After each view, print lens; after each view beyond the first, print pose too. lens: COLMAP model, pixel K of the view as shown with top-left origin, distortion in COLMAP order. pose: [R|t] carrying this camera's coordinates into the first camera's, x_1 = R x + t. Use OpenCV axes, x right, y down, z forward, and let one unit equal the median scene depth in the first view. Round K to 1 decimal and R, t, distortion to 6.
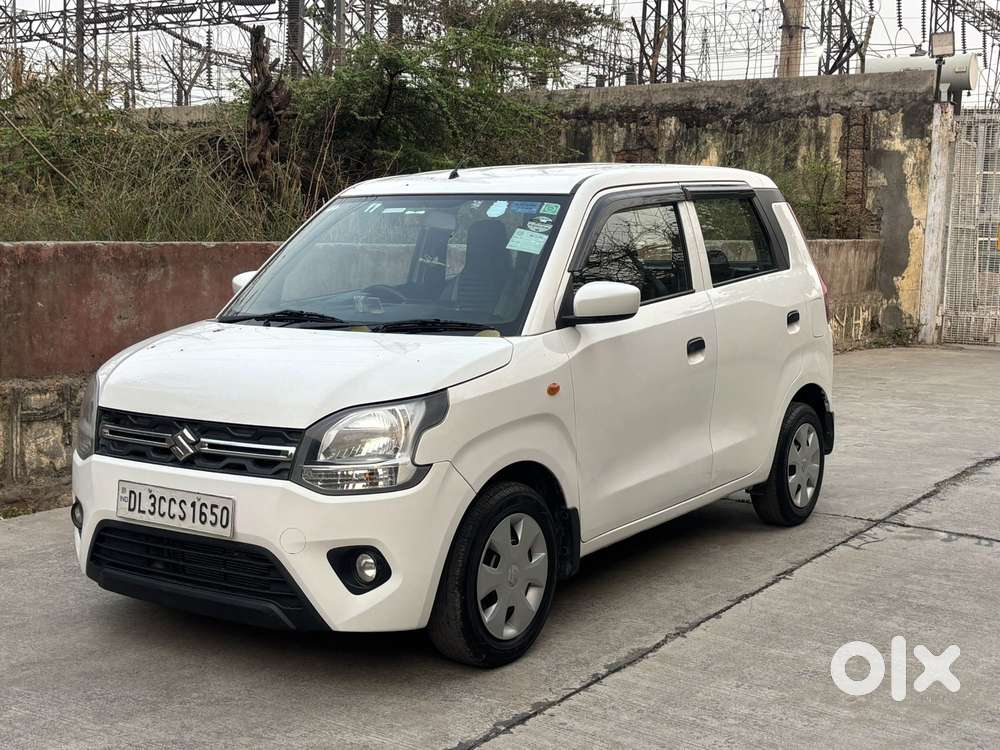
lens RADIAL K [[1293.5, 0, 500.0], [0, 1293.5, 375.0], [0, 0, 1]] dist [0.084912, -0.093551]
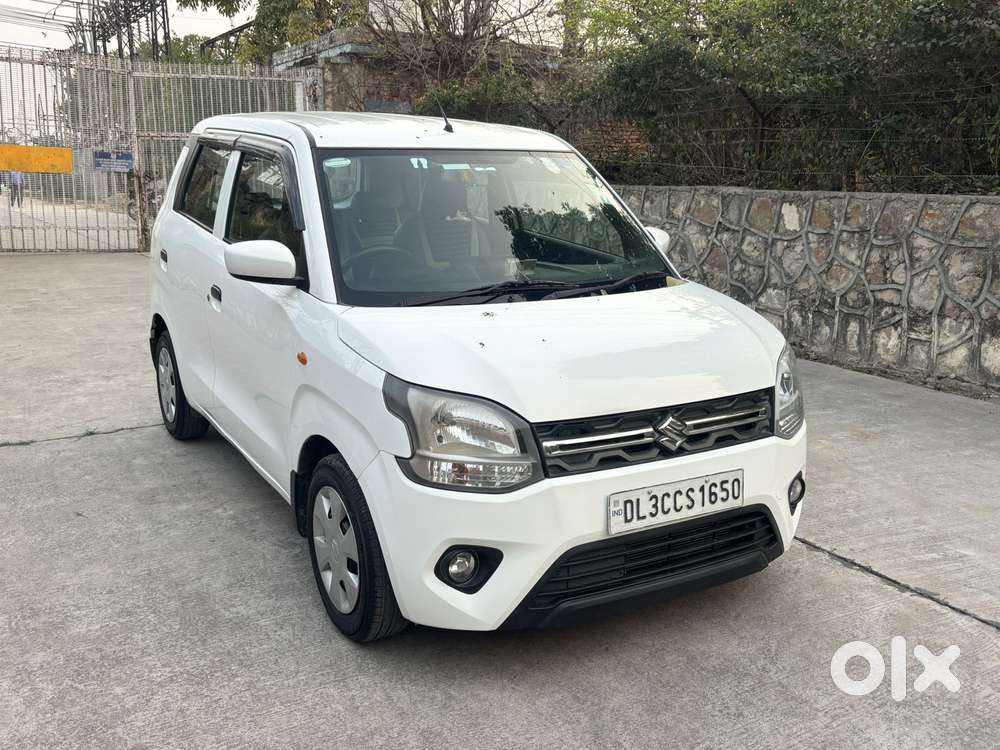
lens RADIAL K [[1065.7, 0, 506.6], [0, 1065.7, 383.6], [0, 0, 1]] dist [0.027551, 0.018968]
pose [[0.415474, -0.200433, 0.887248, -0.947353], [0.093886, 0.979660, 0.177345, -0.127098], [-0.904747, 0.009618, 0.425841, 0.757232]]
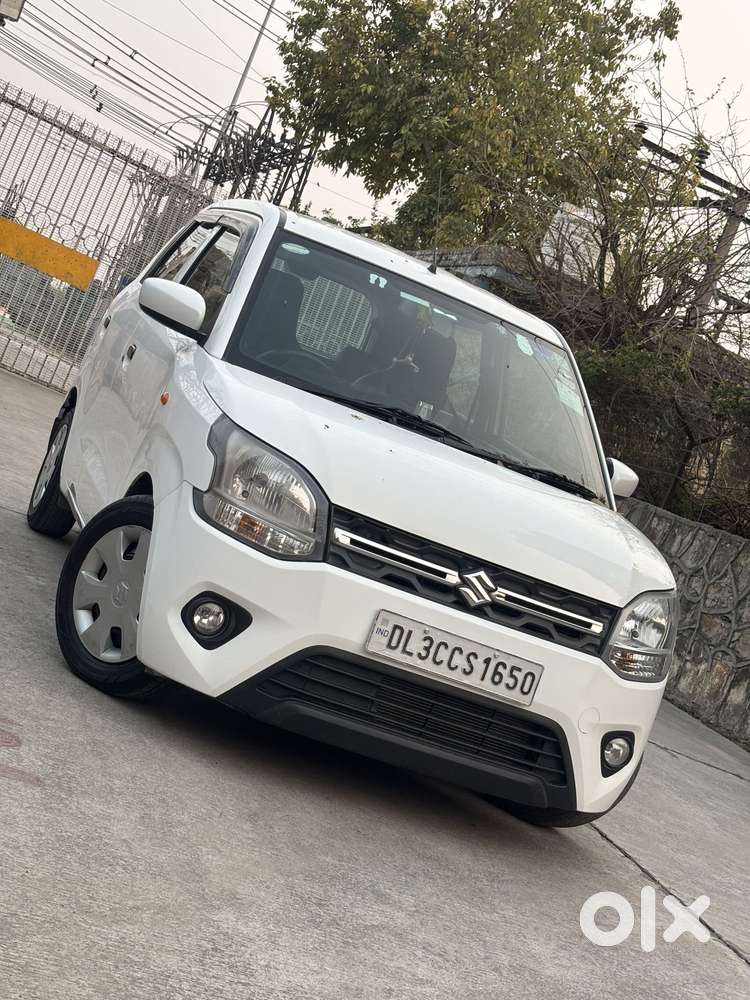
lens RADIAL K [[1713.8, 0, 375.5], [0, 1713.8, 501.3], [0, 0, 1]] dist [0.136793, -0.060463]
pose [[0.570235, 0.177430, 0.802092, -1.184230], [-0.276695, 0.960827, -0.015831, 0.033274], [-0.773480, -0.212907, 0.596991, 0.366928]]
